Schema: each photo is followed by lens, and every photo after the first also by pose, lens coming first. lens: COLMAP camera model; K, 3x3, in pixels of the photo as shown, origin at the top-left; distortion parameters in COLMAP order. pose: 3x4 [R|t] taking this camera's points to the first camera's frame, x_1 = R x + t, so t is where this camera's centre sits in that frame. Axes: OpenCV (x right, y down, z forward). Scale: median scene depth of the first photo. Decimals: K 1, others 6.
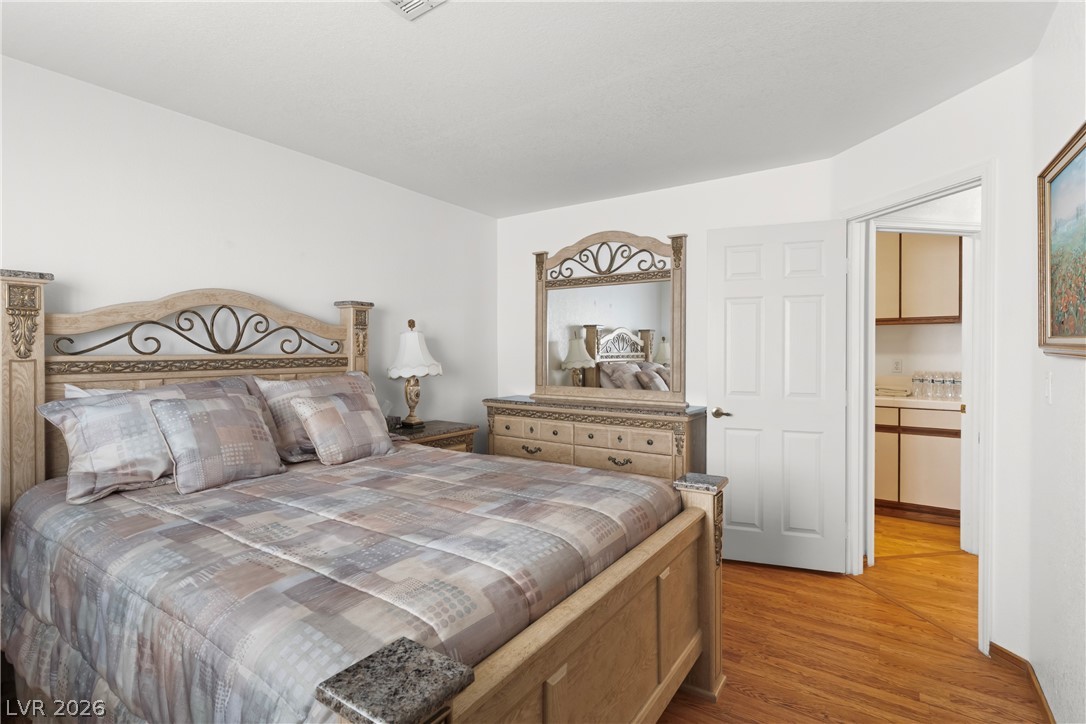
lens RADIAL K [[521.3, 0, 532.6], [0, 521.3, 355.6], [0, 0, 1]] dist [0.005214, 0.000274]
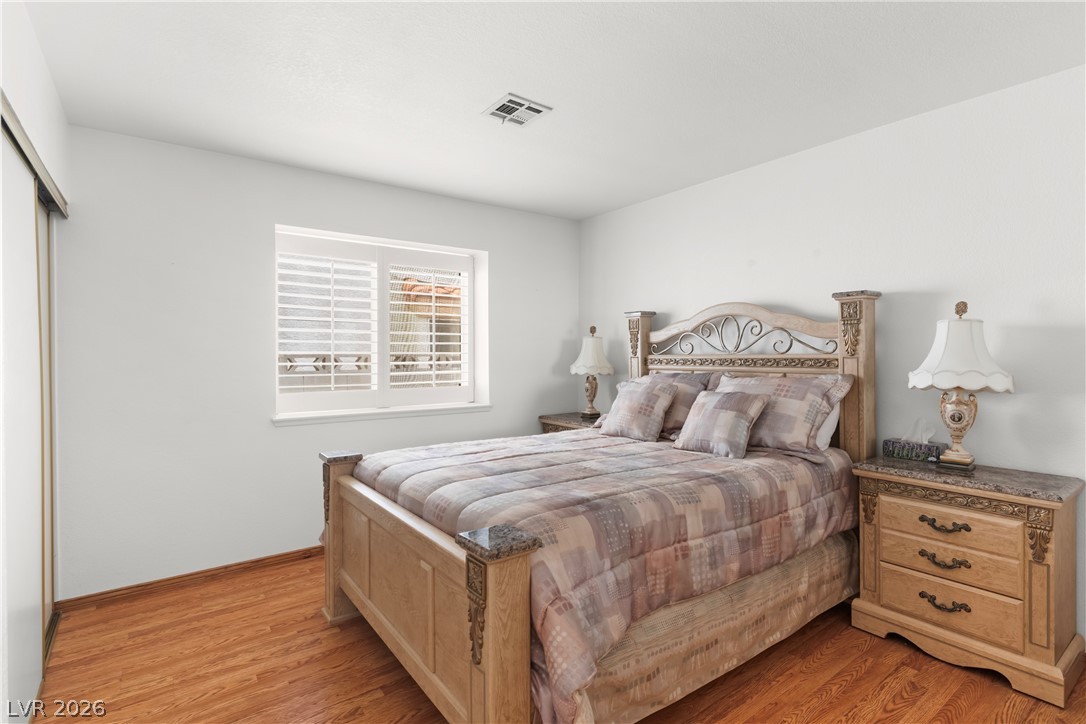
lens RADIAL K [[521.3, 0, 574.0], [0, 521.3, 347.0], [0, 0, 1]] dist [0.005214, 0.000274]
pose [[-0.281487, -0.008561, -0.959527, 0.652013], [-0.002275, 0.999963, -0.008254, -0.007163], [0.959562, -0.000141, -0.281496, 0.876658]]
